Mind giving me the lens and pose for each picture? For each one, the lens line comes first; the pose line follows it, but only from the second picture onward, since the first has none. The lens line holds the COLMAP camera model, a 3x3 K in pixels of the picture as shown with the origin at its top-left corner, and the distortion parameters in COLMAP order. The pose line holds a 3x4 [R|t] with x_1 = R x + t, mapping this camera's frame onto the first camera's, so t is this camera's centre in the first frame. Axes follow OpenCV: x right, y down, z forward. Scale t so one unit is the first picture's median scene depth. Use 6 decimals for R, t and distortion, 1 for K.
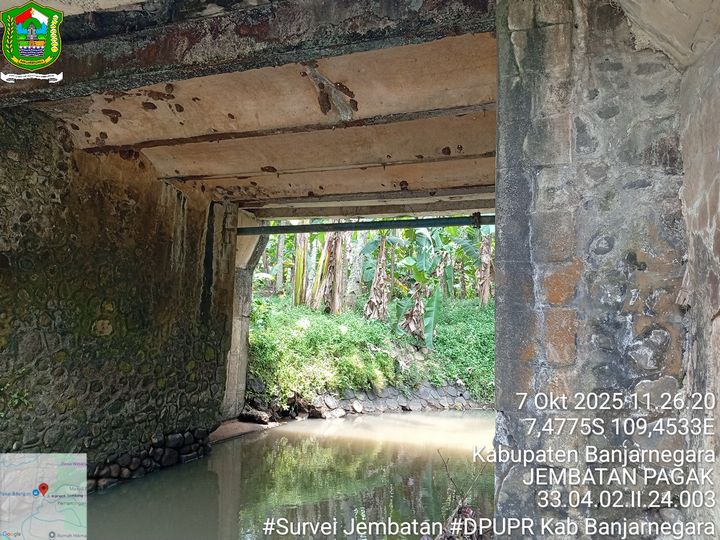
lens RADIAL K [[551.9, 0, 359.1], [0, 551.9, 268.8], [0, 0, 1]] dist [0.079500, -0.166672]
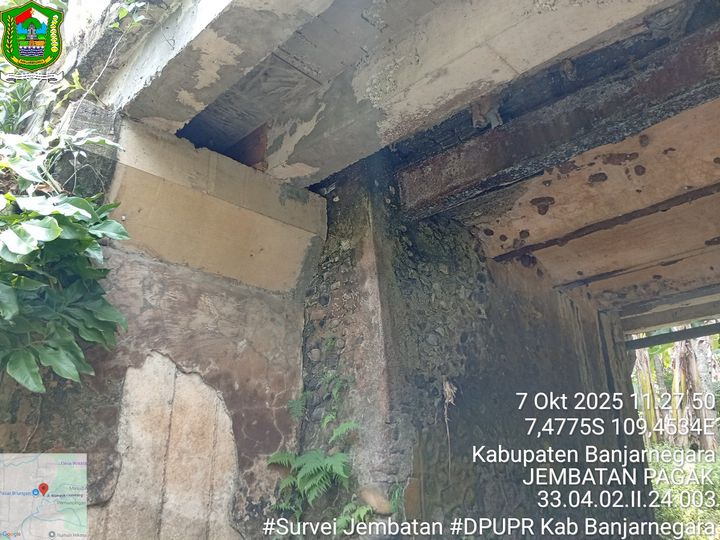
lens RADIAL K [[551.9, 0, 357.9], [0, 551.9, 269.1], [0, 0, 1]] dist [0.079500, -0.166672]
pose [[0.907933, -0.197318, -0.369760, -0.339654], [0.091562, 0.954314, -0.284432, 0.028818], [0.408991, 0.224389, 0.884520, 0.131142]]
